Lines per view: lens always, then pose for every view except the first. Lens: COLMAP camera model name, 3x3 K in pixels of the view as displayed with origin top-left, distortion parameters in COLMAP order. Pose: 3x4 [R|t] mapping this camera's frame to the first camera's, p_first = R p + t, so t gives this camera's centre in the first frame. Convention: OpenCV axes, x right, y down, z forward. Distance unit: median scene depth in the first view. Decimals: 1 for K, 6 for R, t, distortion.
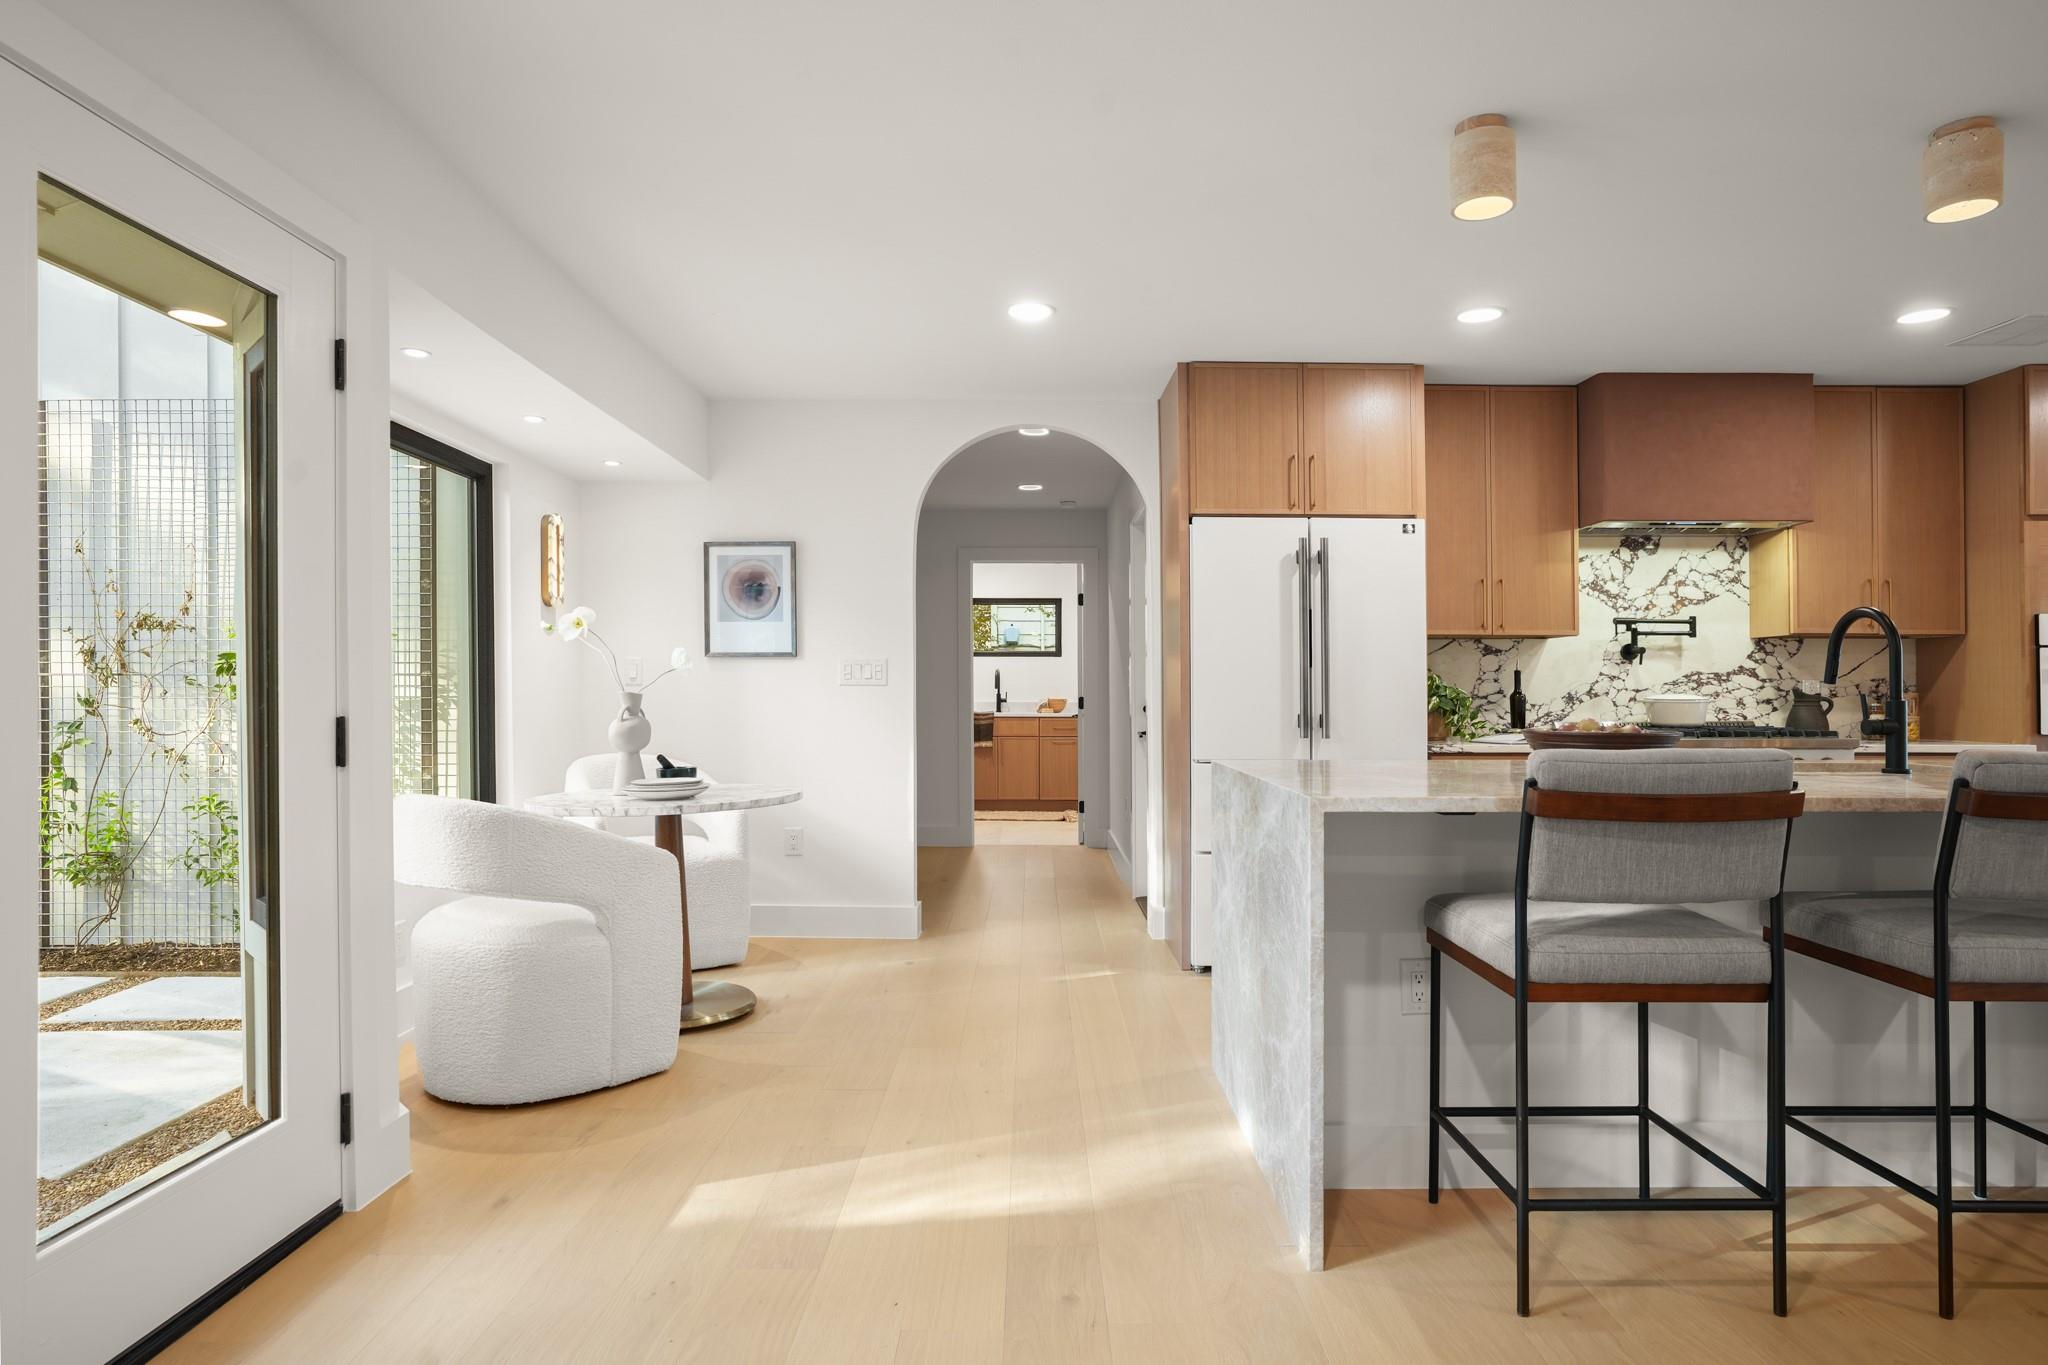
lens RADIAL K [[1110.1, 0, 1009.8], [0, 1110.1, 698.5], [0, 0, 1]] dist [-0.025274, 0.005477]
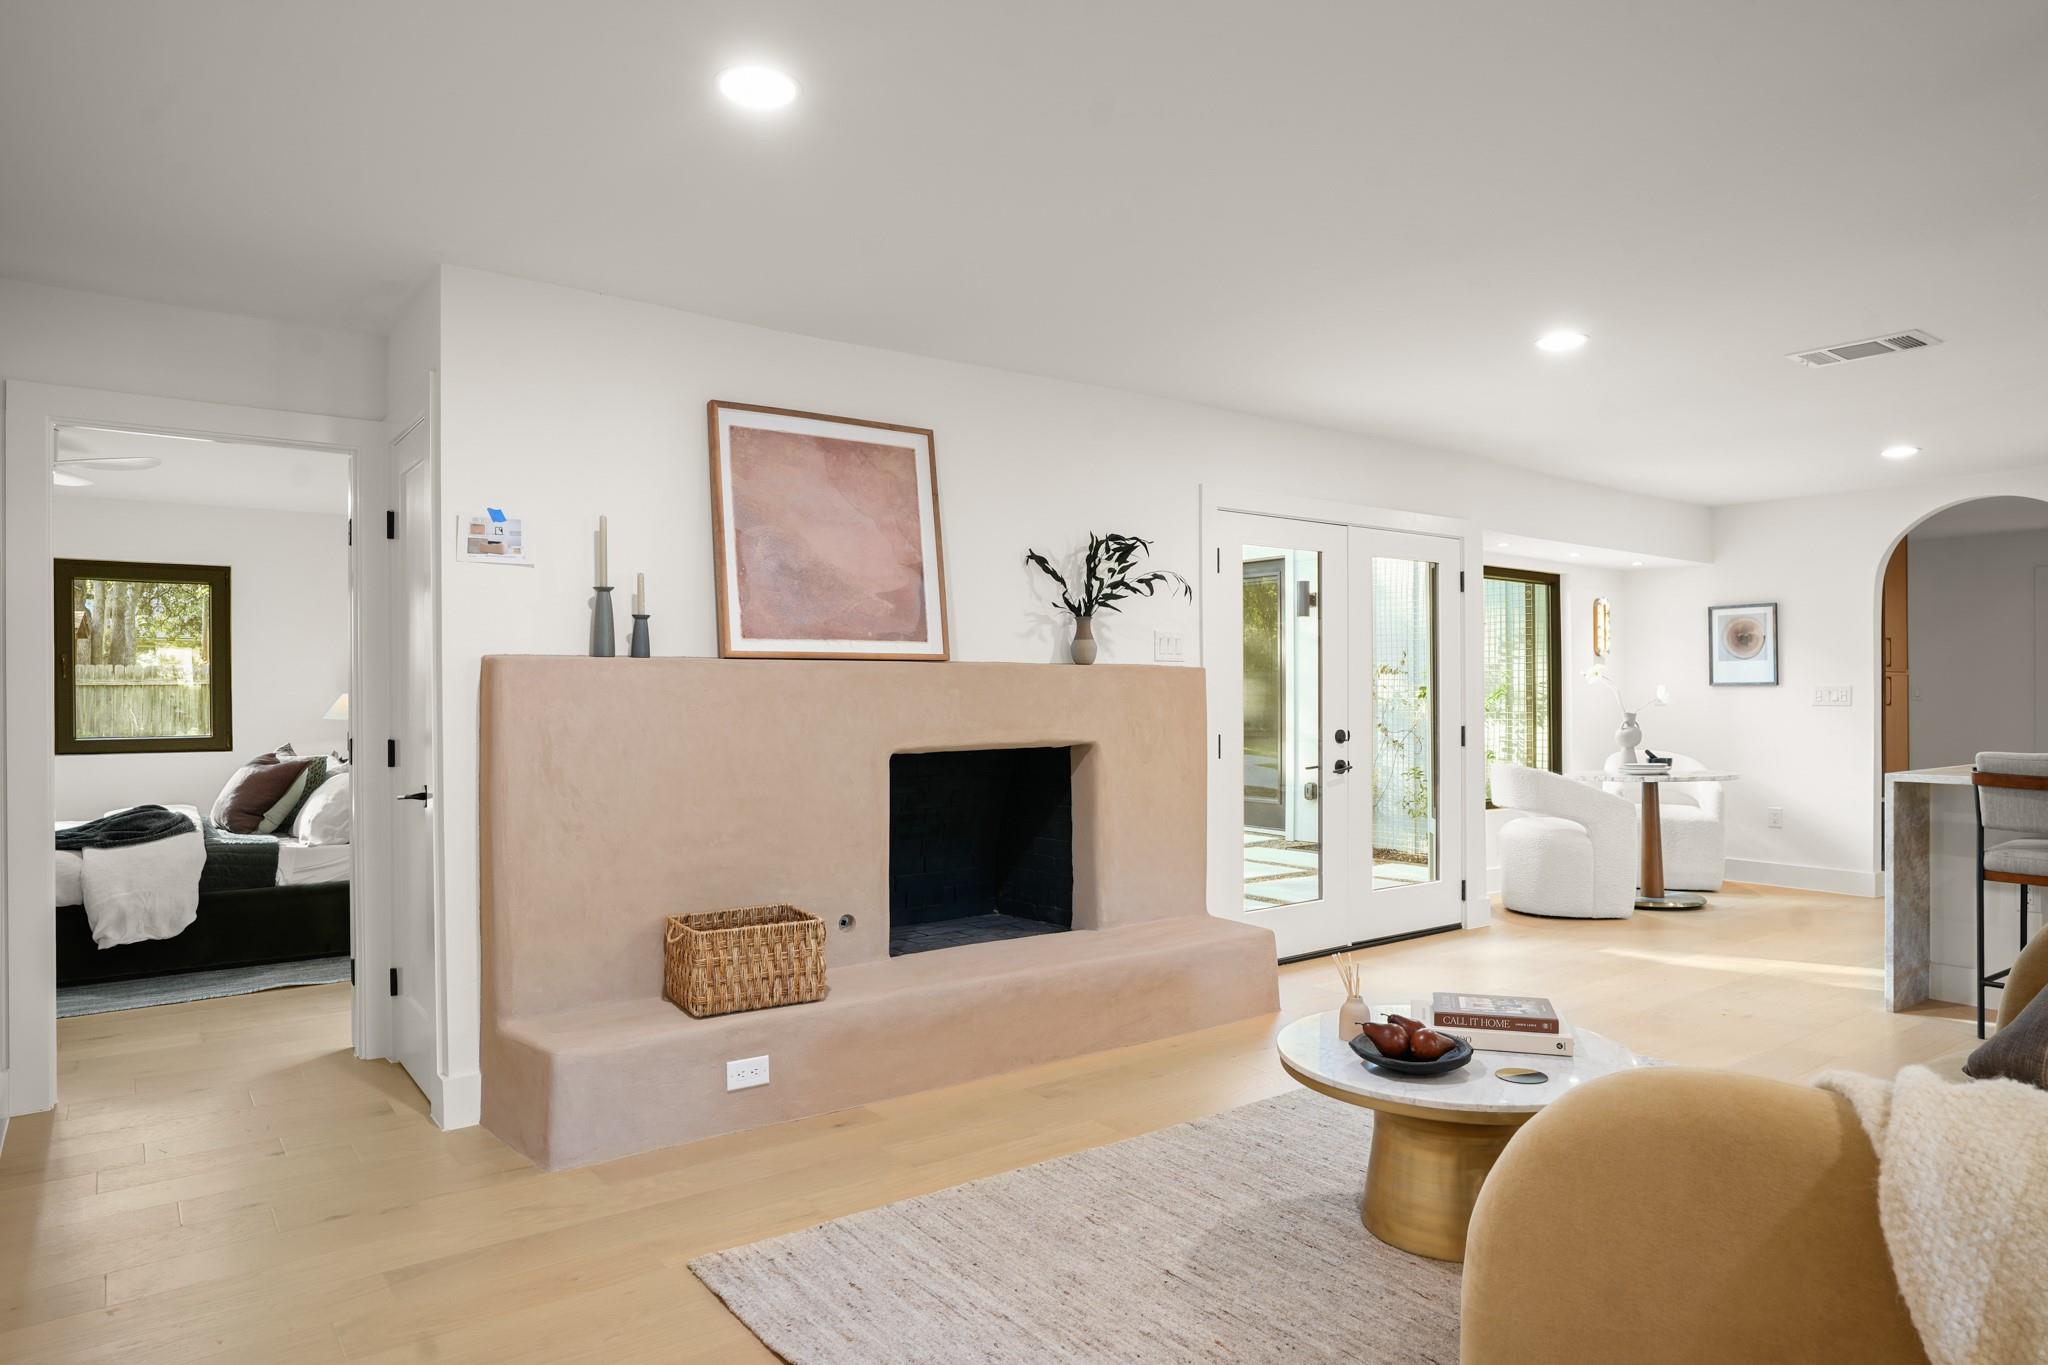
lens RADIAL K [[1266.2, 0, 1024.6], [0, 1266.2, 698.2], [0, 0, 1]] dist [-0.001307, 0.000556]
pose [[0.600707, -0.000263, -0.799469, 0.533265], [-0.000963, 0.999999, -0.001052, -0.019942], [0.799469, 0.001402, 0.600706, -0.741212]]
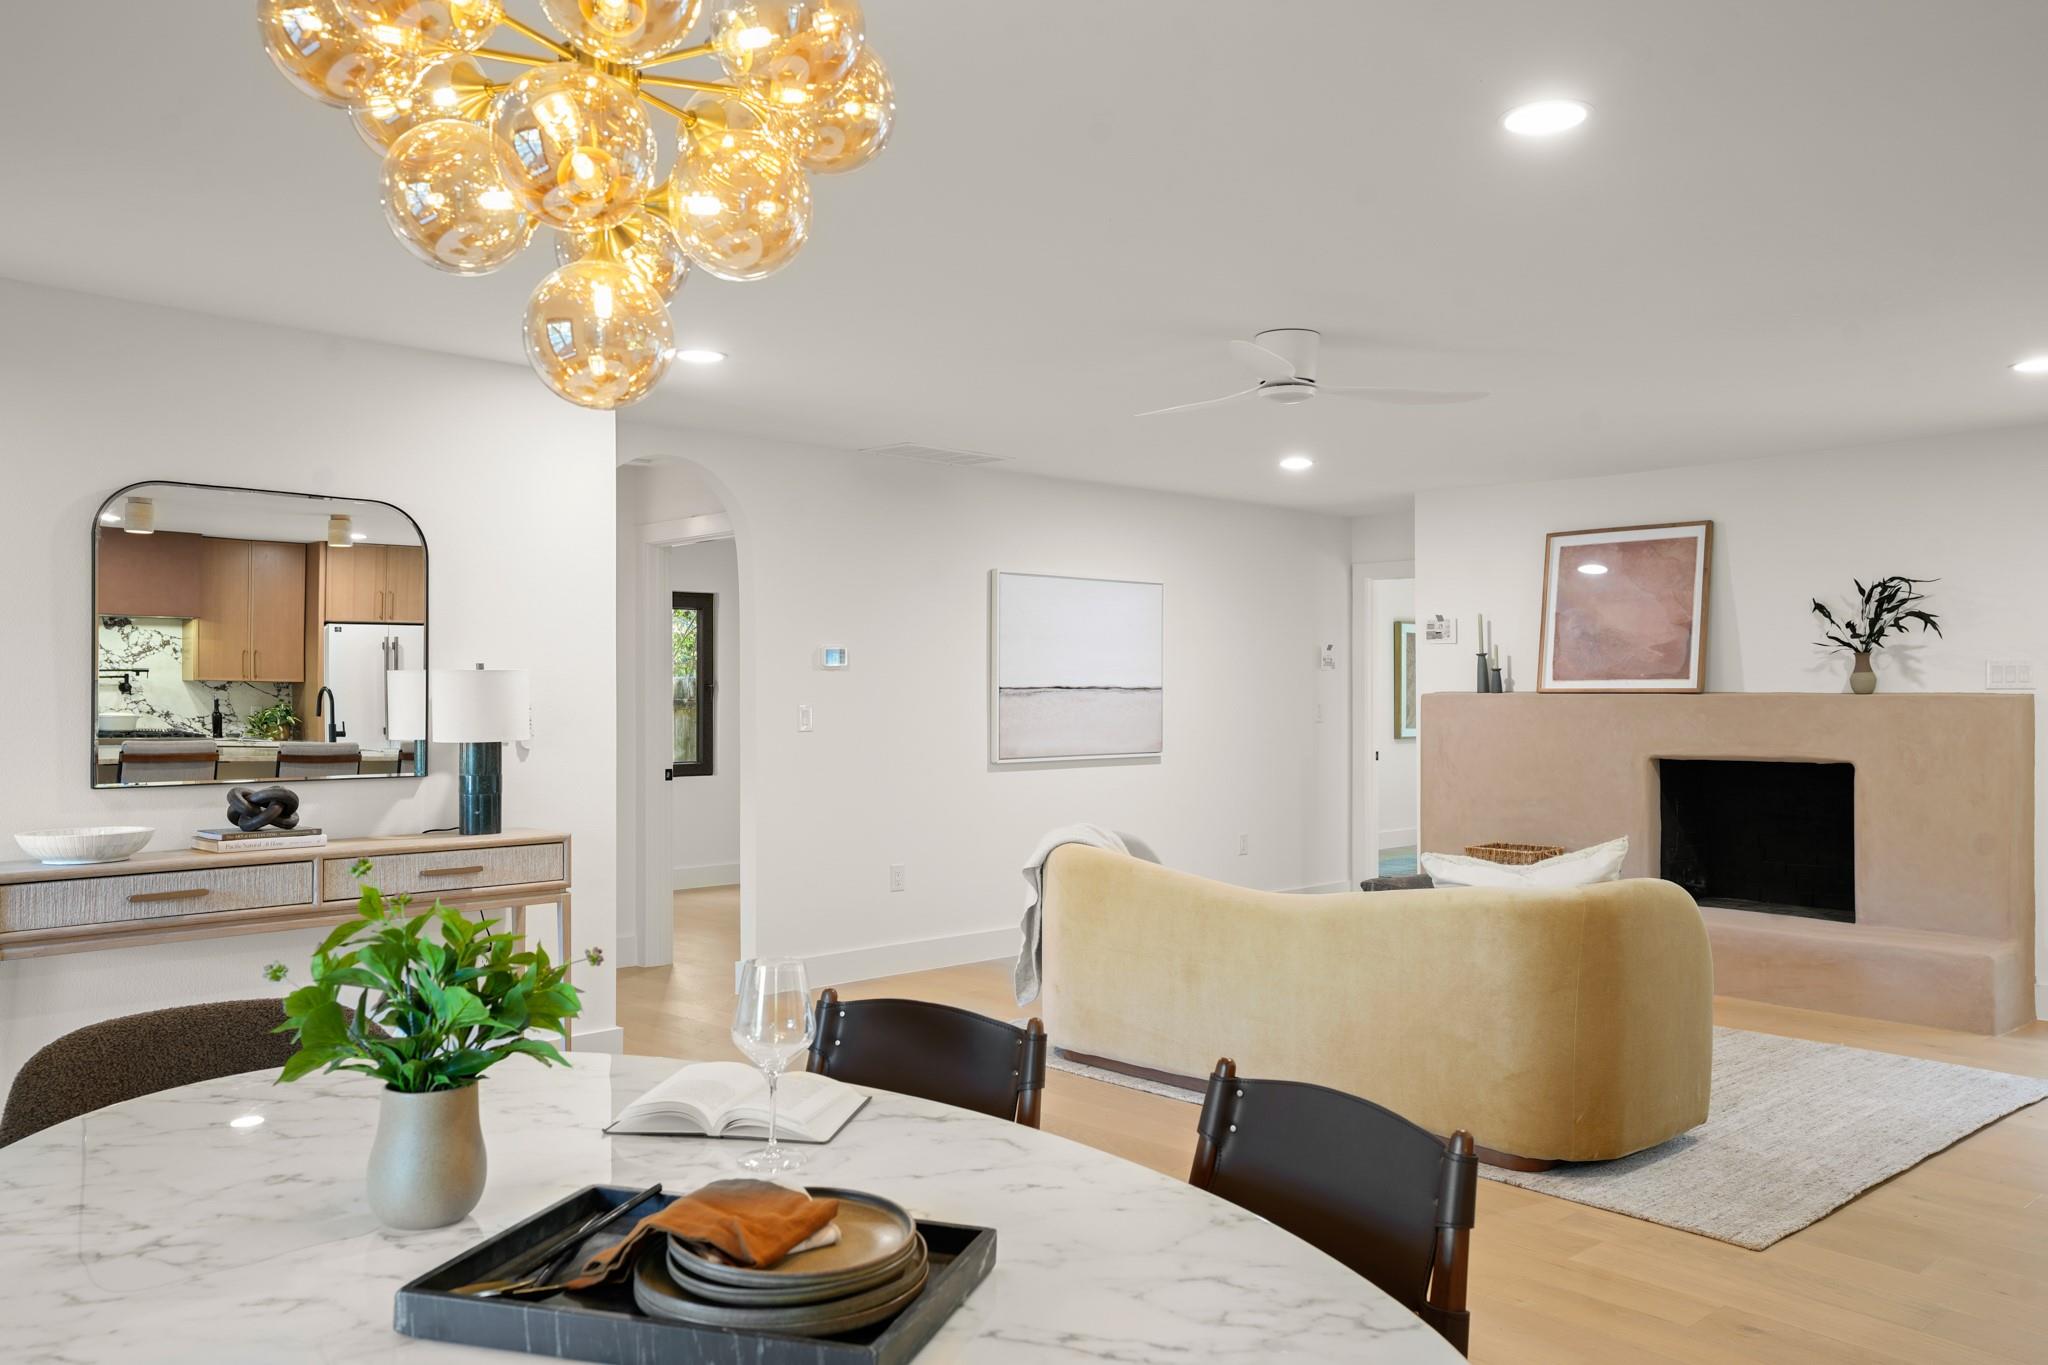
lens RADIAL K [[1635.5, 0, 1025.2], [0, 1635.5, 686.0], [0, 0, 1]] dist [-0.000674, -0.000452]
pose [[-0.718042, -0.001473, -0.695998, 2.437095], [-0.005459, 0.999979, 0.003516, -0.104905], [0.695978, 0.006325, -0.718035, 2.020715]]
